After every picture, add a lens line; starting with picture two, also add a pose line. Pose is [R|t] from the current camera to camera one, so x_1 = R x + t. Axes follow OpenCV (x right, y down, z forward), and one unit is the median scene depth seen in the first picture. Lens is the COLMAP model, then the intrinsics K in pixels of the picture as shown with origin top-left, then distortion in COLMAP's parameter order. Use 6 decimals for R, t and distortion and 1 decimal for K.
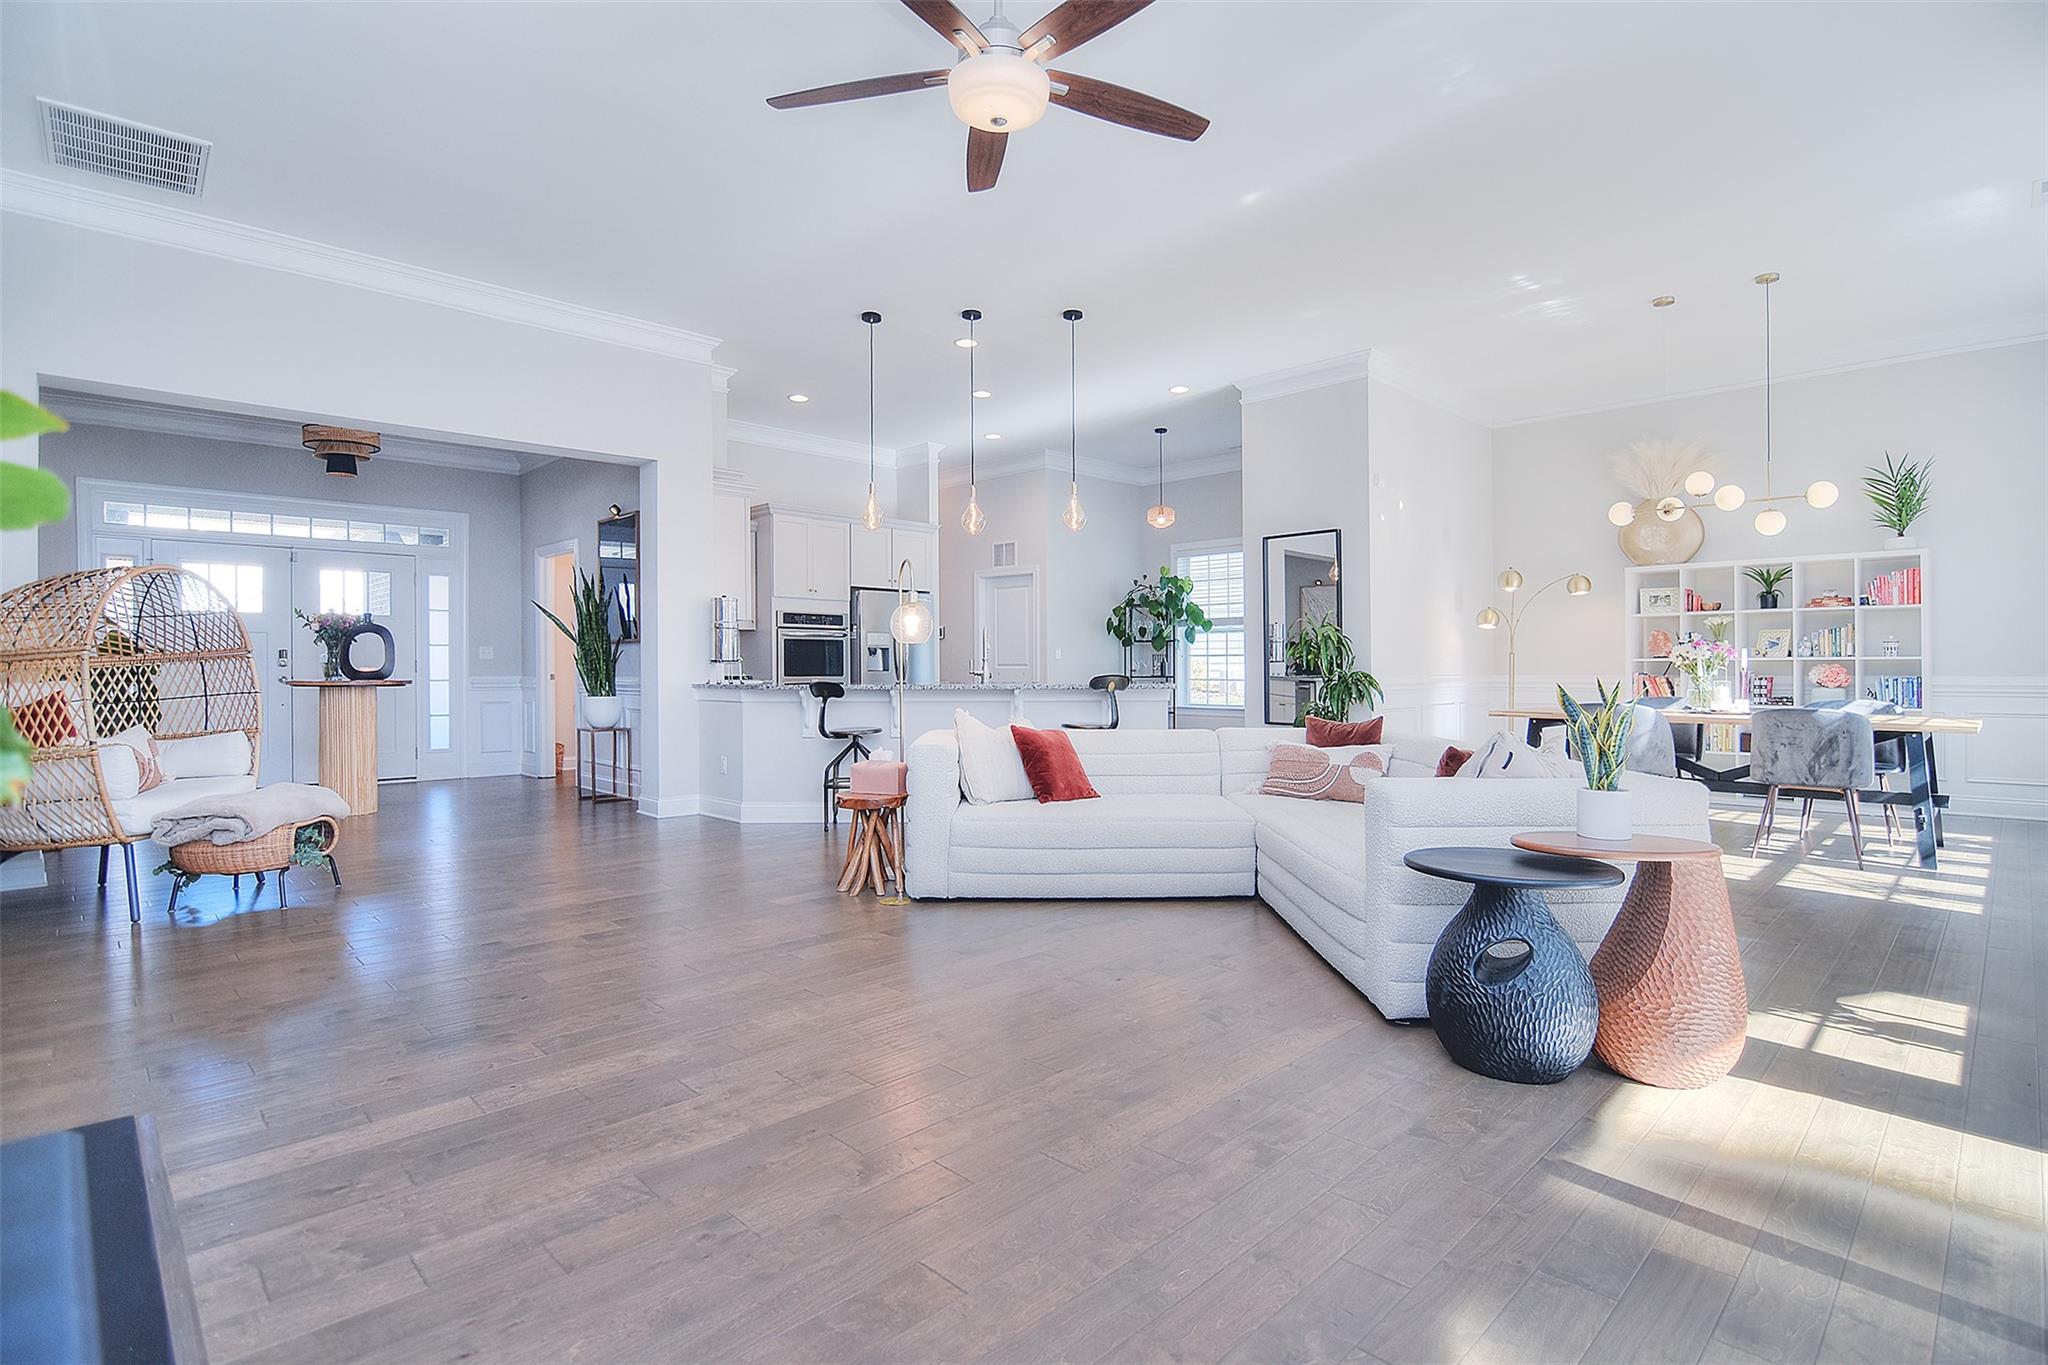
lens RADIAL K [[990.4, 0, 1029.8], [0, 990.4, 686.3], [0, 0, 1]] dist [-0.007092, -0.008764]
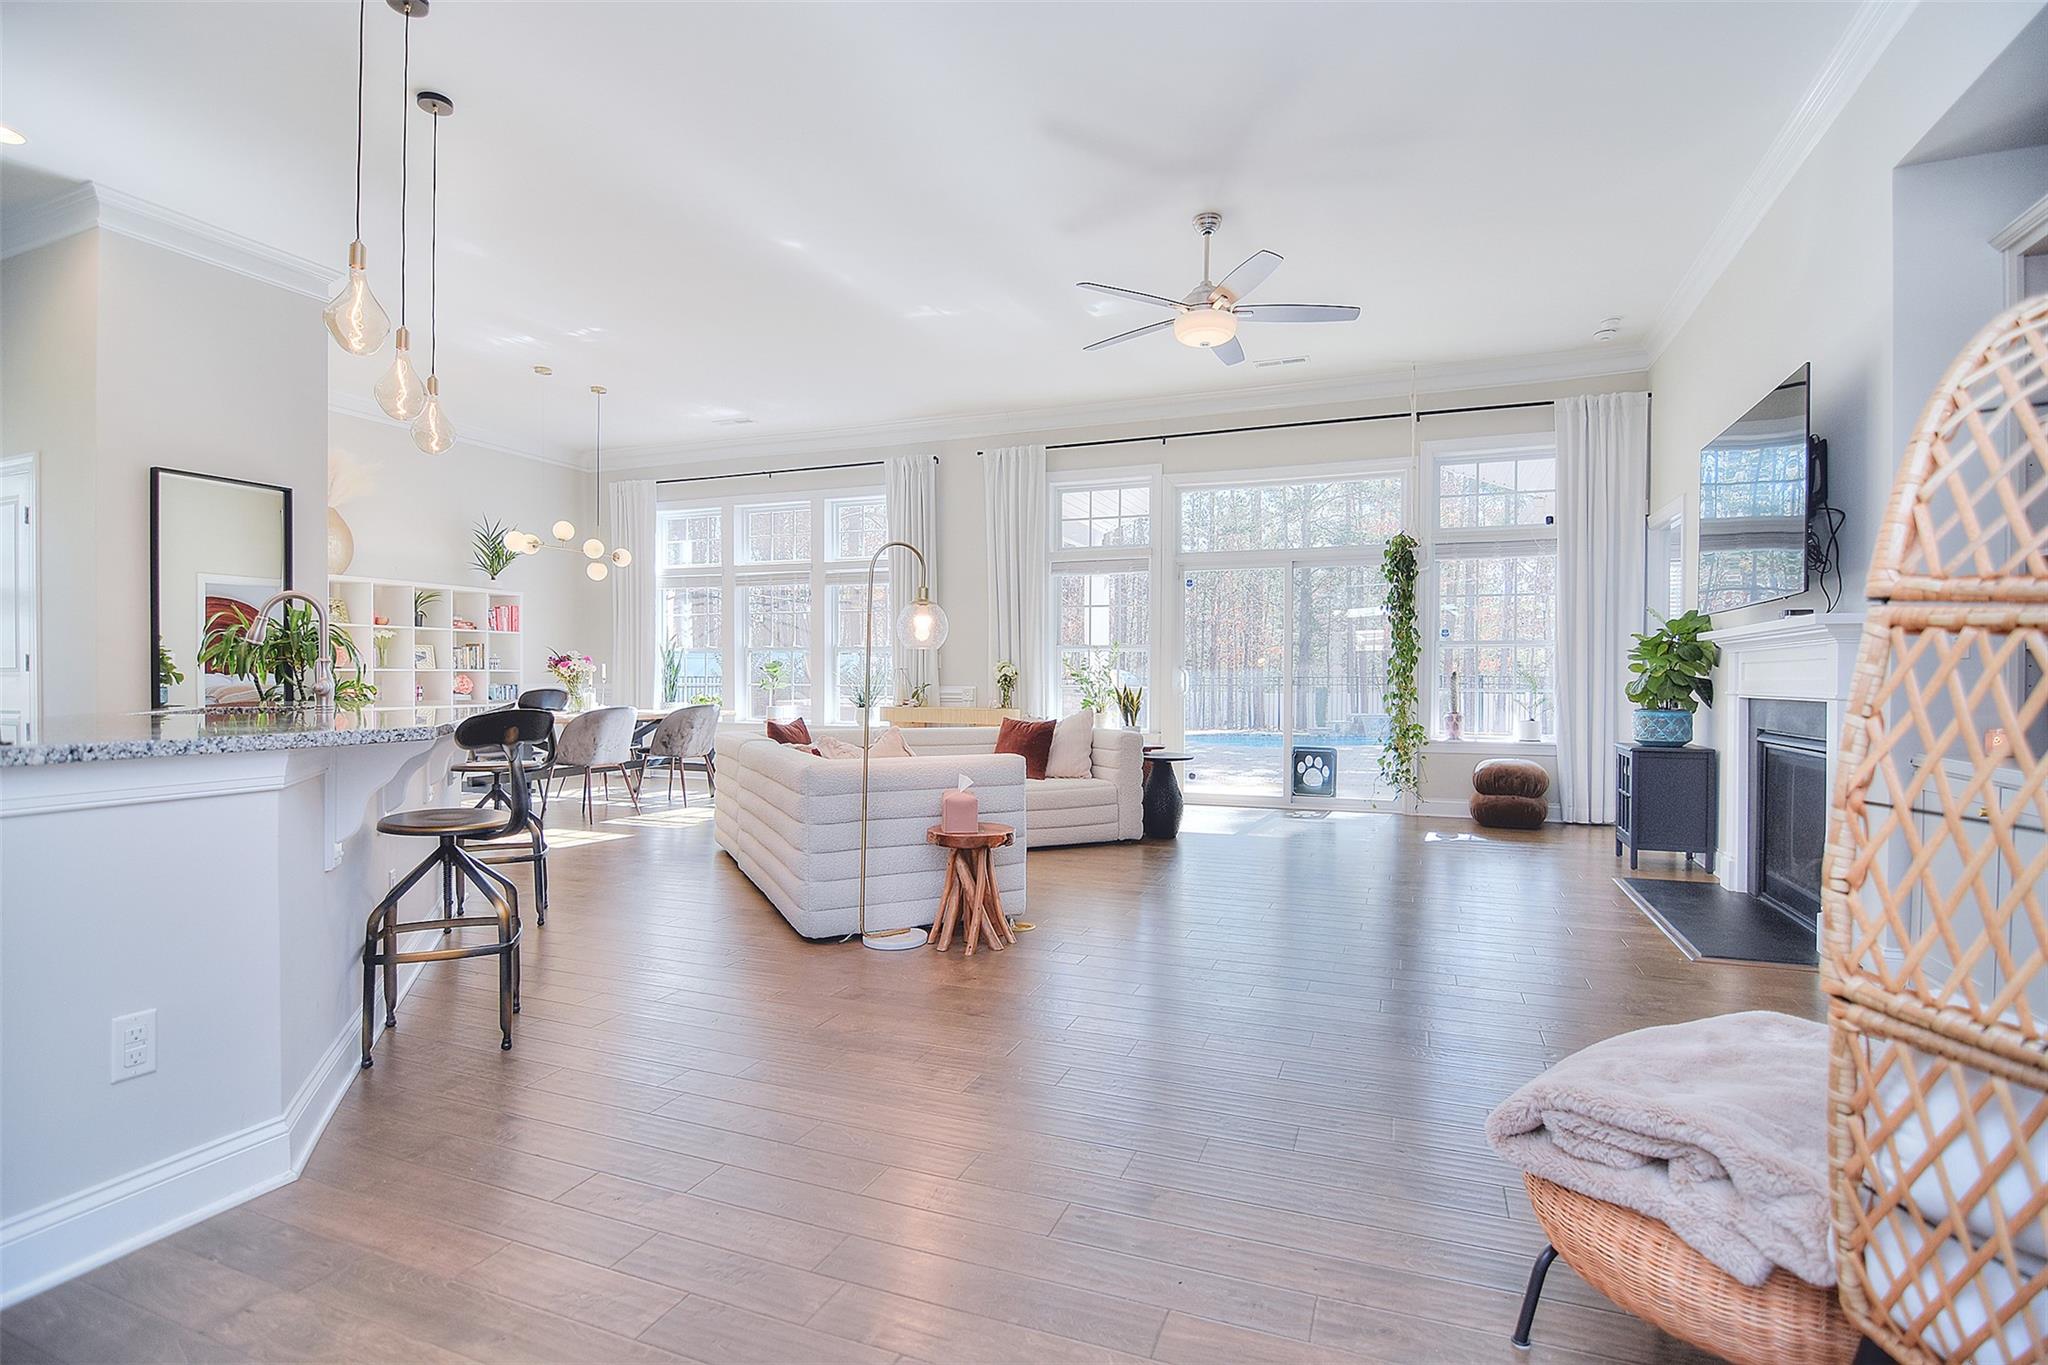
lens RADIAL K [[990.4, 0, 1021.9], [0, 990.4, 691.5], [0, 0, 1]] dist [-0.007092, -0.008764]
pose [[-0.404007, -0.012175, 0.914675, -0.451847], [0.014773, 0.999694, 0.019831, -0.011882], [-0.914636, 0.021525, -0.403704, 0.632678]]
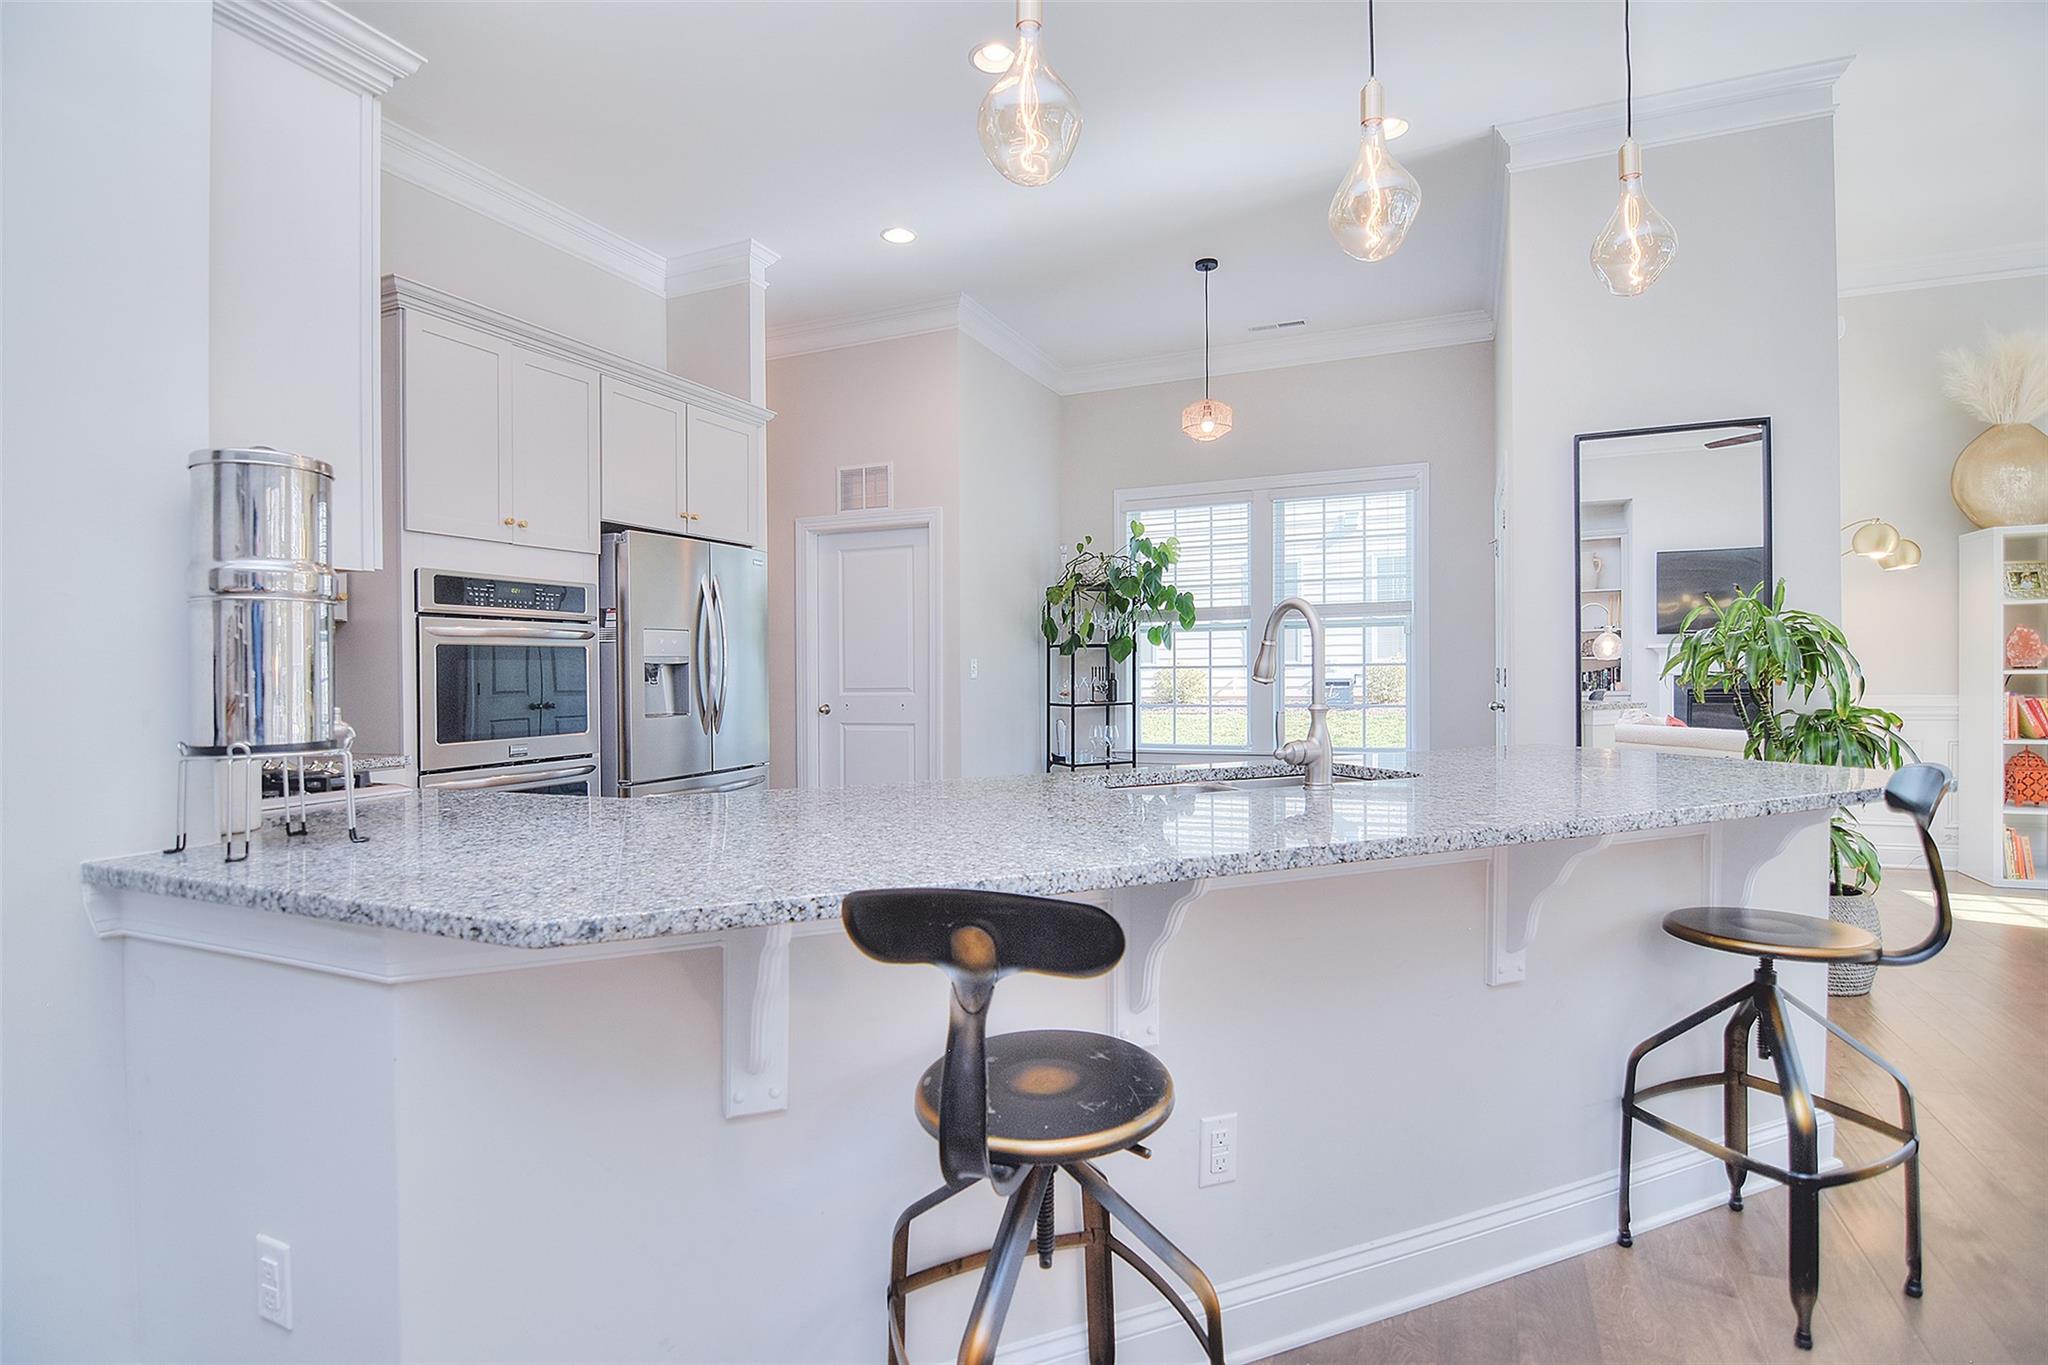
lens RADIAL K [[990.4, 0, 1036.7], [0, 990.4, 685.7], [0, 0, 1]] dist [-0.007092, -0.008764]
pose [[0.924140, -0.020296, 0.381515, -0.172277], [0.022211, 0.999753, -0.000616, -0.025688], [-0.381408, 0.009043, 0.924363, 0.538941]]
